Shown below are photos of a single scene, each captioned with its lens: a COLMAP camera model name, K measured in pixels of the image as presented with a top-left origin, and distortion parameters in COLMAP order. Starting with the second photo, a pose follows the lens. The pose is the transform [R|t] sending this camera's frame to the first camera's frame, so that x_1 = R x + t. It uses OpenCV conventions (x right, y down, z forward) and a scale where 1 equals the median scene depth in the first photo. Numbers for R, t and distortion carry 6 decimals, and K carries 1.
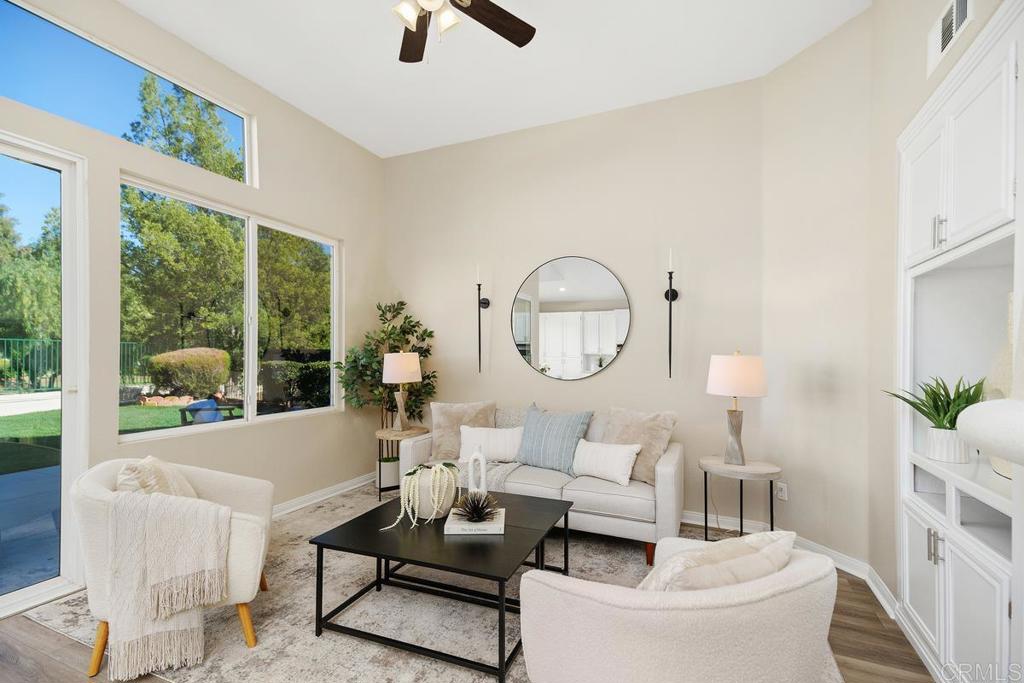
lens RADIAL K [[469.2, 0, 514.8], [0, 469.2, 352.4], [0, 0, 1]] dist [0.064021, -0.016065]
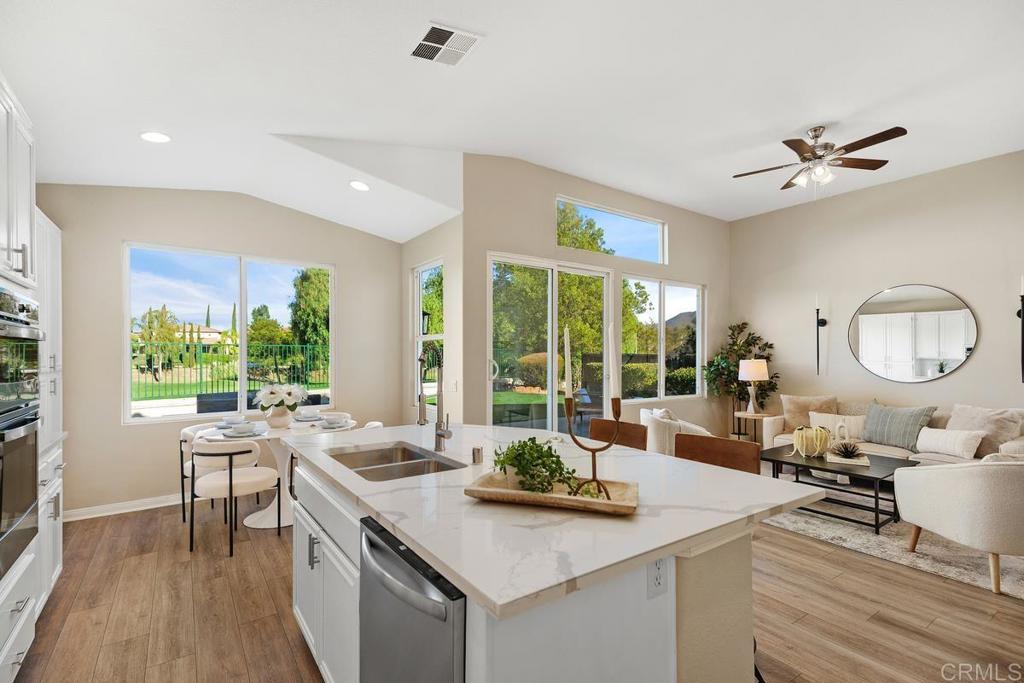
lens RADIAL K [[469.2, 0, 514.8], [0, 469.2, 352.4], [0, 0, 1]] dist [0.064021, -0.016065]
pose [[0.860120, -0.003654, -0.510078, -0.120171], [0.002257, 0.999992, -0.003359, -0.018005], [0.510086, 0.001738, 0.860122, -0.616040]]
